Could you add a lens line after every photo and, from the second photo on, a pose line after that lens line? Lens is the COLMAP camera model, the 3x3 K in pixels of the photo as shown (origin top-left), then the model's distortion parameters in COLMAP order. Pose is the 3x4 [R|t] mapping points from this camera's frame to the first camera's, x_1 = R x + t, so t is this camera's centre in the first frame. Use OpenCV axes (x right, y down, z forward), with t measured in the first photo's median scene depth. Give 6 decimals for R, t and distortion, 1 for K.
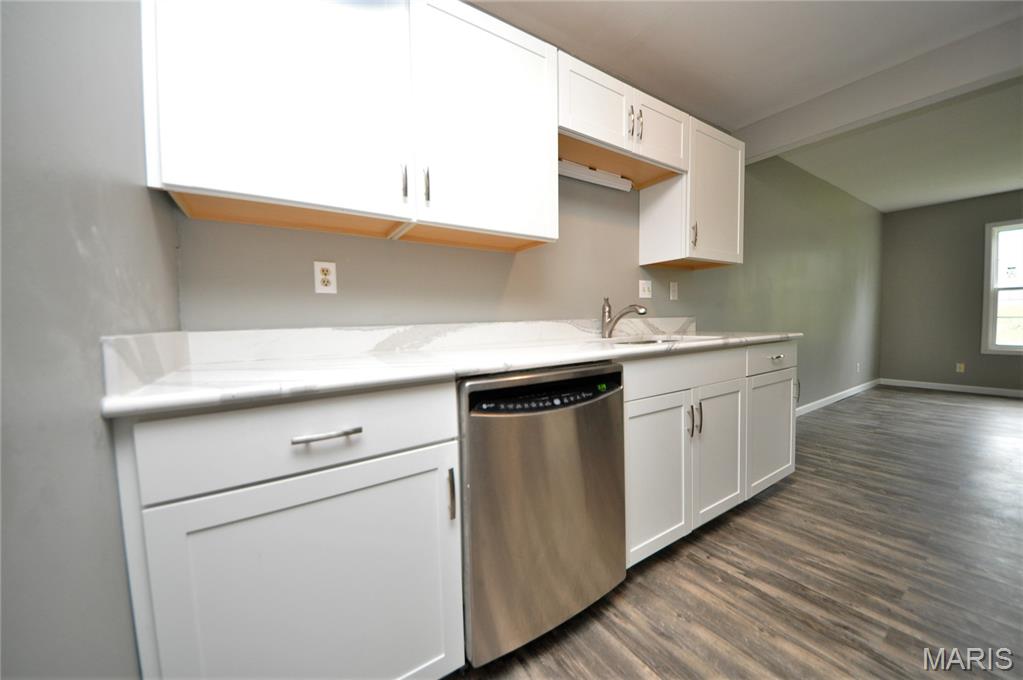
lens RADIAL K [[362.9, 0, 517.7], [0, 362.9, 340.4], [0, 0, 1]] dist [0.026564, -0.019974]
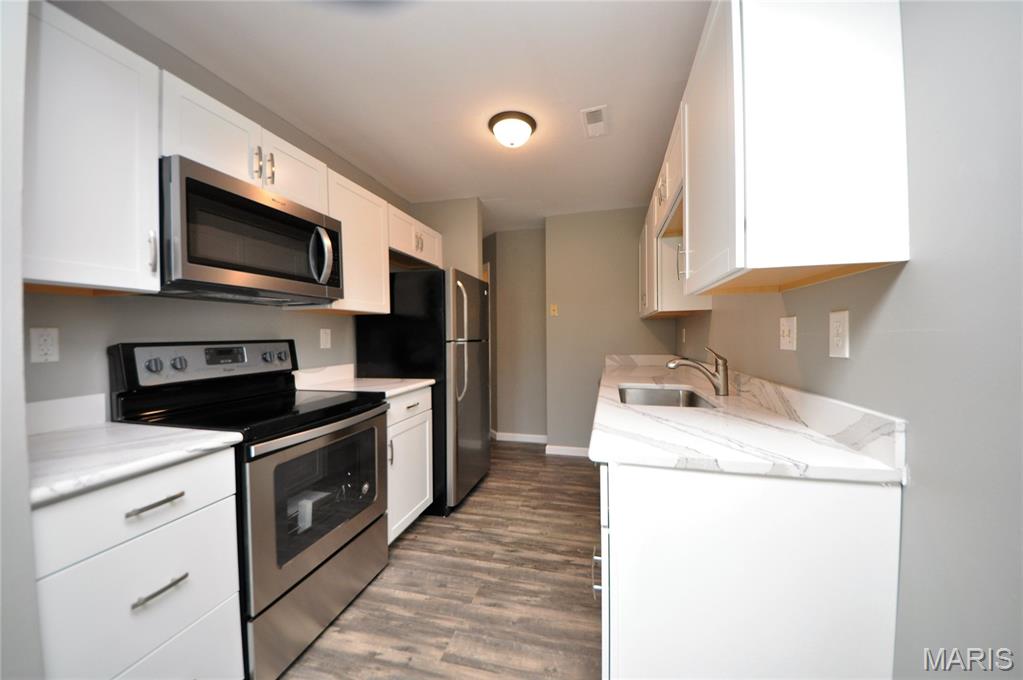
lens RADIAL K [[361.3, 0, 515.6], [0, 361.3, 339.9], [0, 0, 1]] dist [0.047258, -0.032794]
pose [[-0.740697, 0.038725, -0.670722, 1.597974], [-0.009994, 0.997592, 0.068634, -0.256179], [0.671765, 0.057540, -0.738526, 1.770356]]
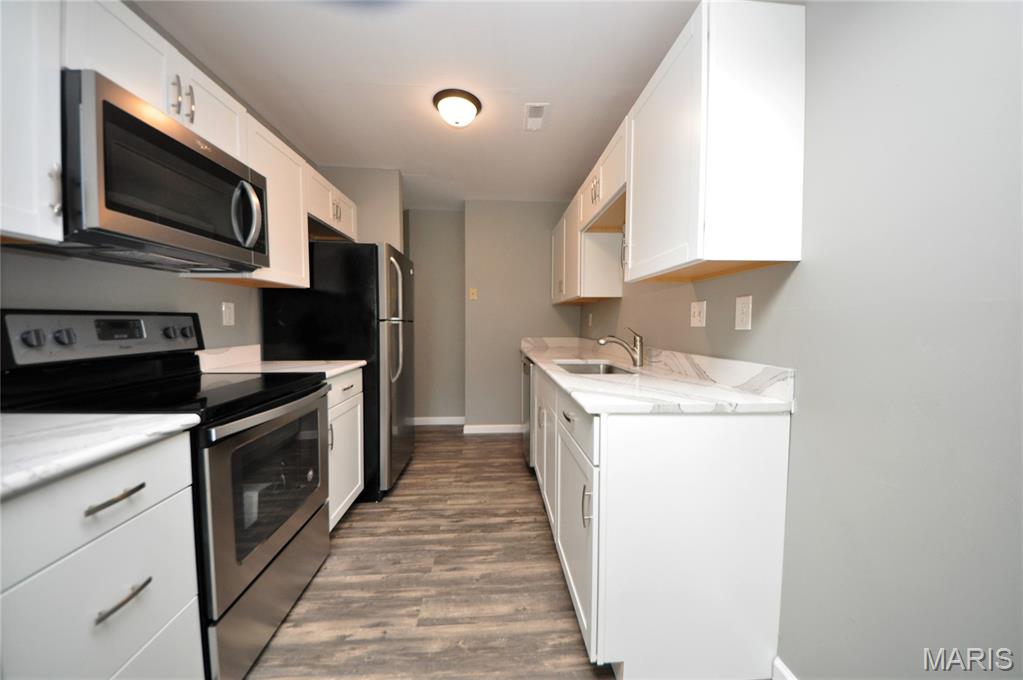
lens RADIAL K [[361.3, 0, 515.6], [0, 361.3, 339.9], [0, 0, 1]] dist [0.047258, -0.032794]
pose [[-0.496368, 0.061293, -0.865946, 1.798151], [-0.041979, 0.994643, 0.094465, -0.222281], [0.867097, 0.083241, -0.491136, 1.634222]]
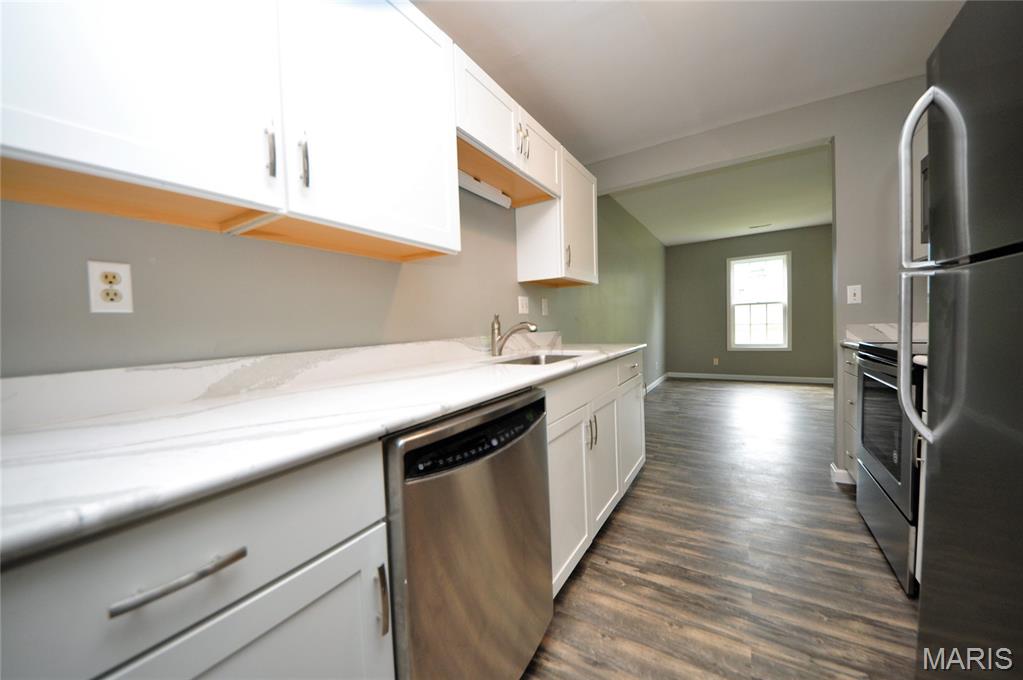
lens RADIAL K [[362.9, 0, 517.7], [0, 362.9, 340.4], [0, 0, 1]] dist [0.026564, -0.019974]
pose [[0.907947, -0.028360, 0.418125, -0.141870], [0.038856, 0.999107, -0.016608, -0.040420], [-0.417280, 0.031326, 0.908238, 0.138441]]
